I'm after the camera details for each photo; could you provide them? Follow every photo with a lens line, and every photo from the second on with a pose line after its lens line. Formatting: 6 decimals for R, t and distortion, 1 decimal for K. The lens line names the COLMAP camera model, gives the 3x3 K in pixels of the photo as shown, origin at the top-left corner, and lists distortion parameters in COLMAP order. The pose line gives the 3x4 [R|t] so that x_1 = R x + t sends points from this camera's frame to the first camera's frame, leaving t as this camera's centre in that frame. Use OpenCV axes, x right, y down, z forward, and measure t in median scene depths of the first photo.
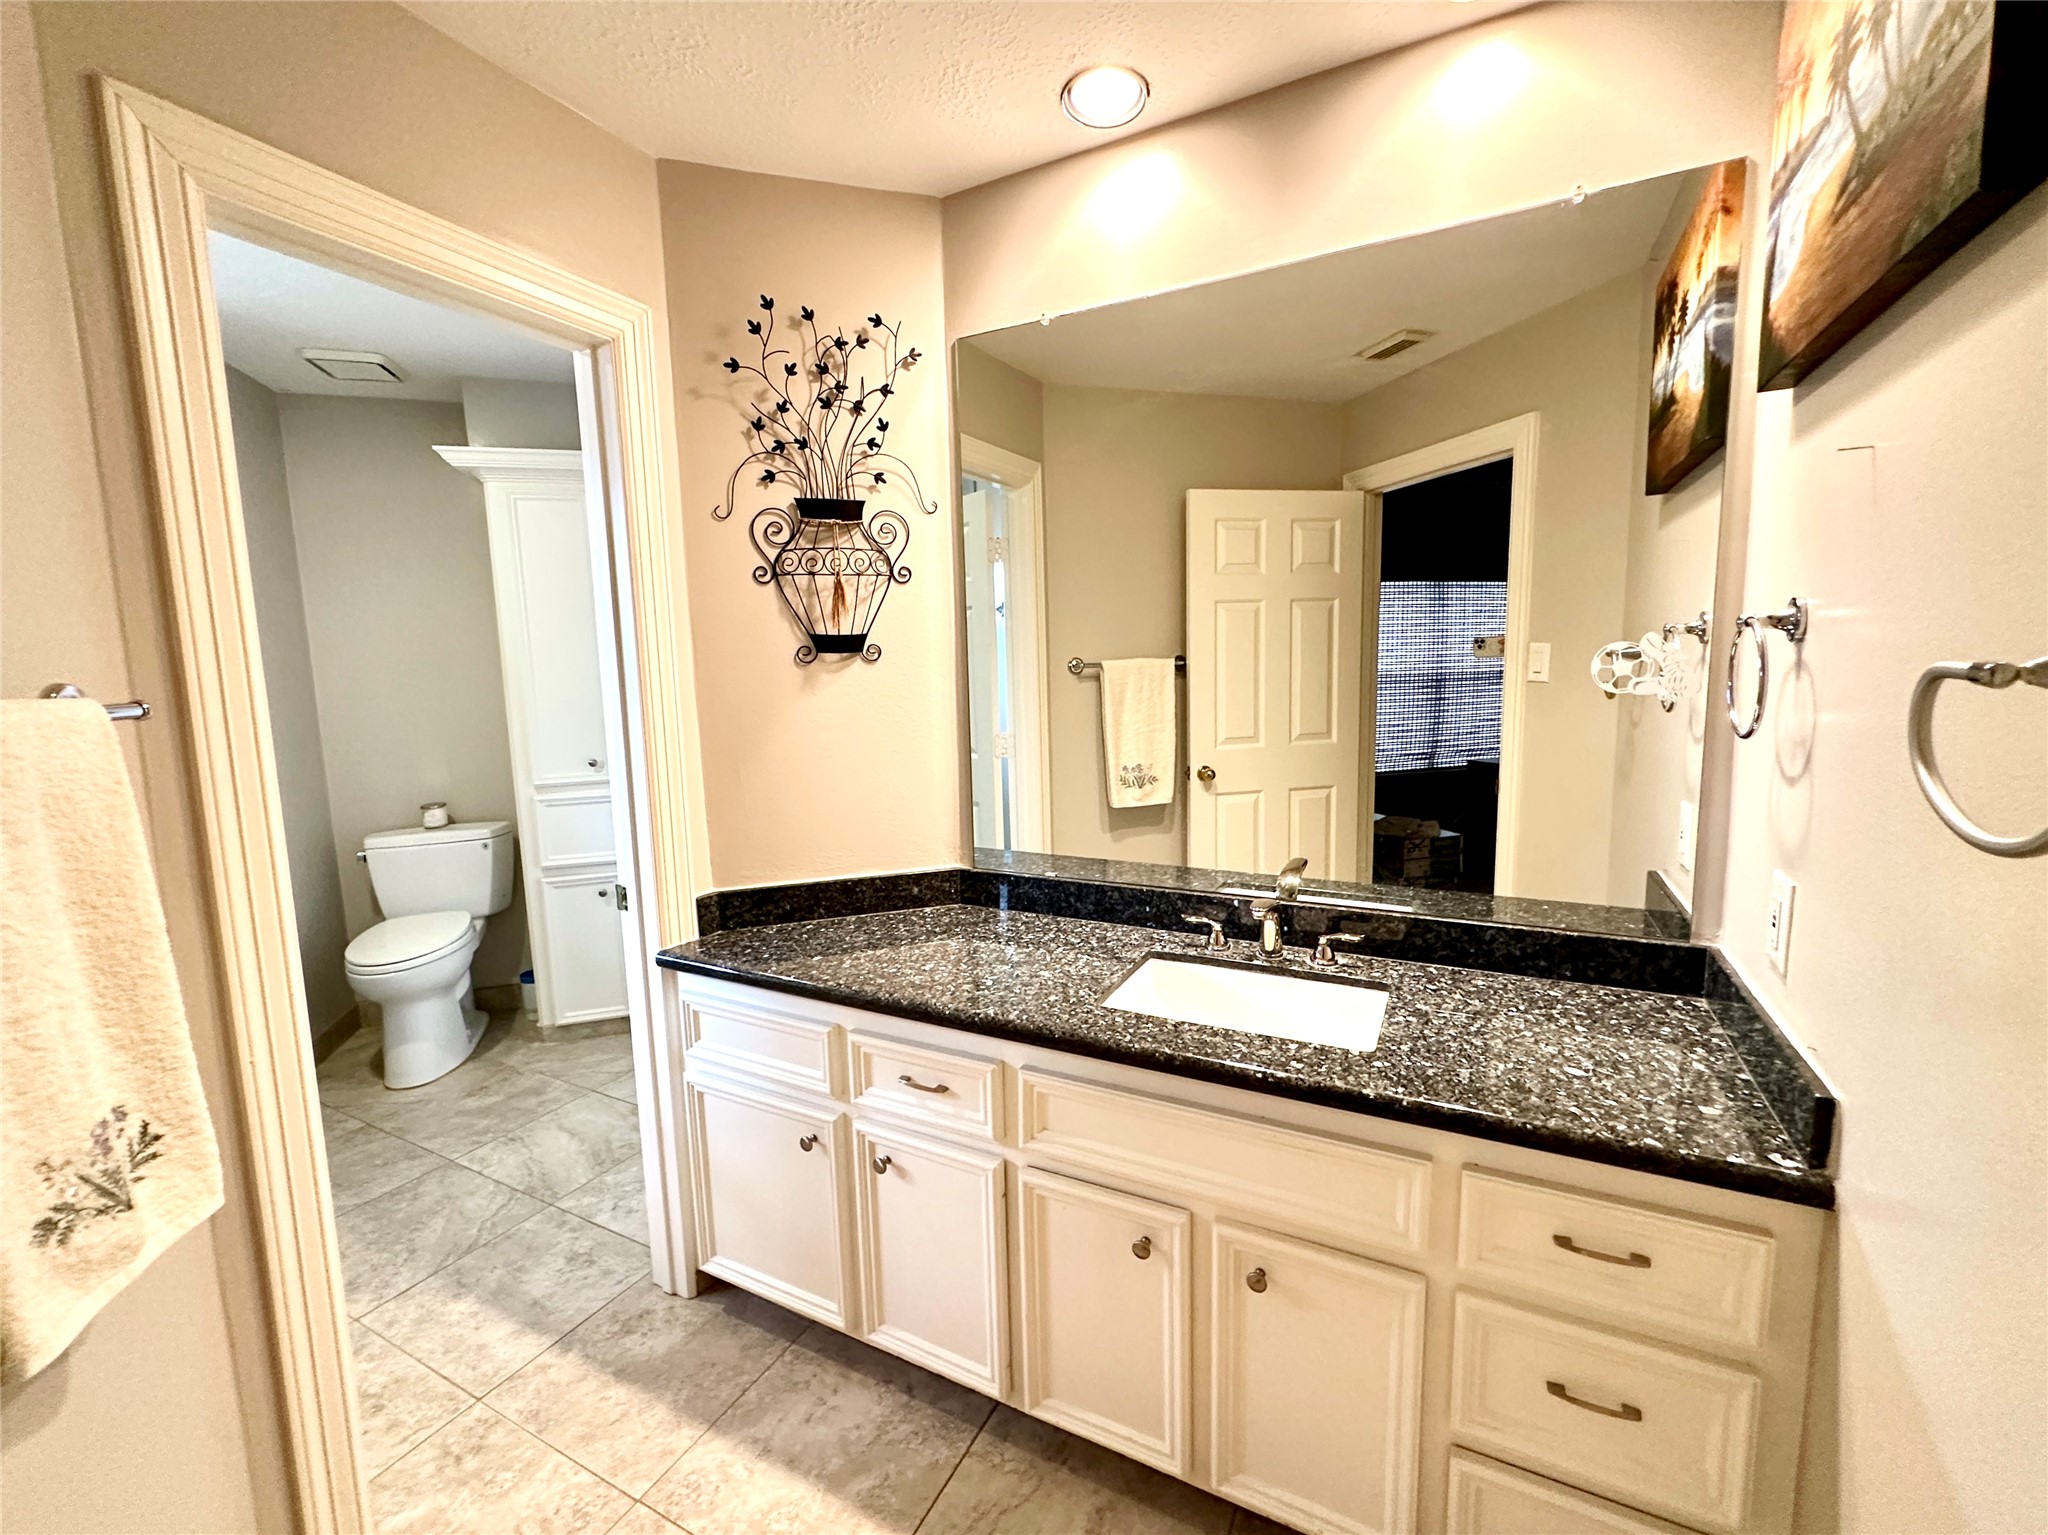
lens RADIAL K [[857.3, 0, 1024.0], [0, 857.3, 767.5], [0, 0, 1]] dist [-0.000056, 0.000022]
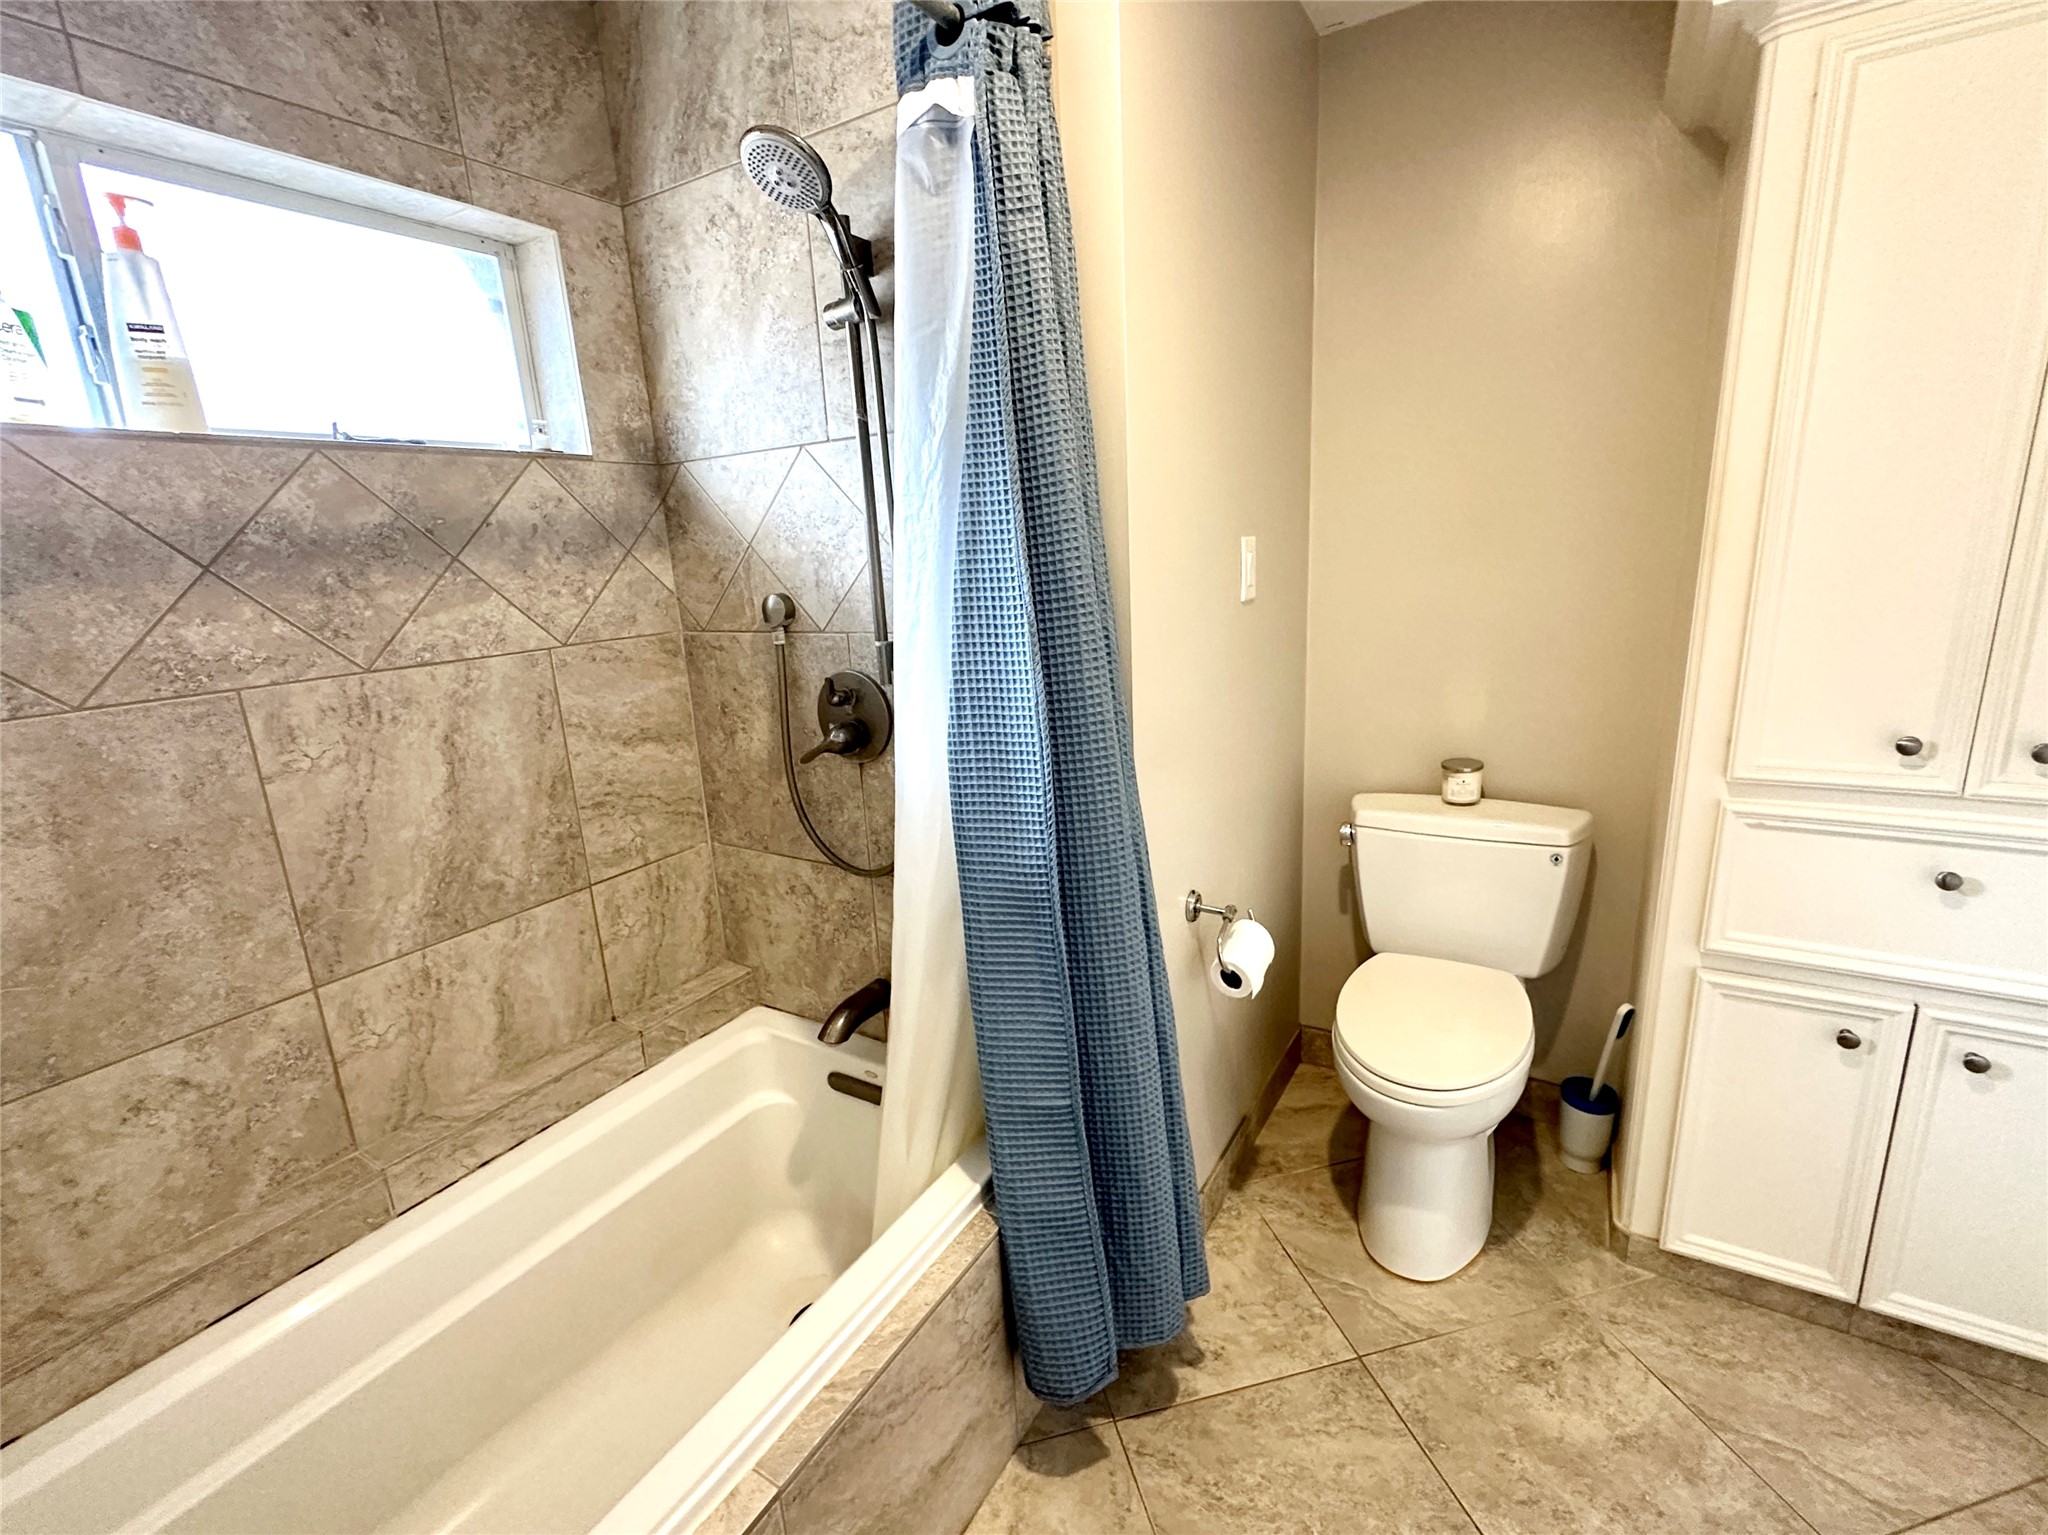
lens RADIAL K [[857.3, 0, 1024.0], [0, 857.3, 767.5], [0, 0, 1]] dist [-0.000056, 0.000022]
pose [[0.646291, 0.177929, -0.742058, -0.548465], [-0.058628, 0.981140, 0.184194, -0.052504], [0.760836, -0.075537, 0.644533, 0.489656]]
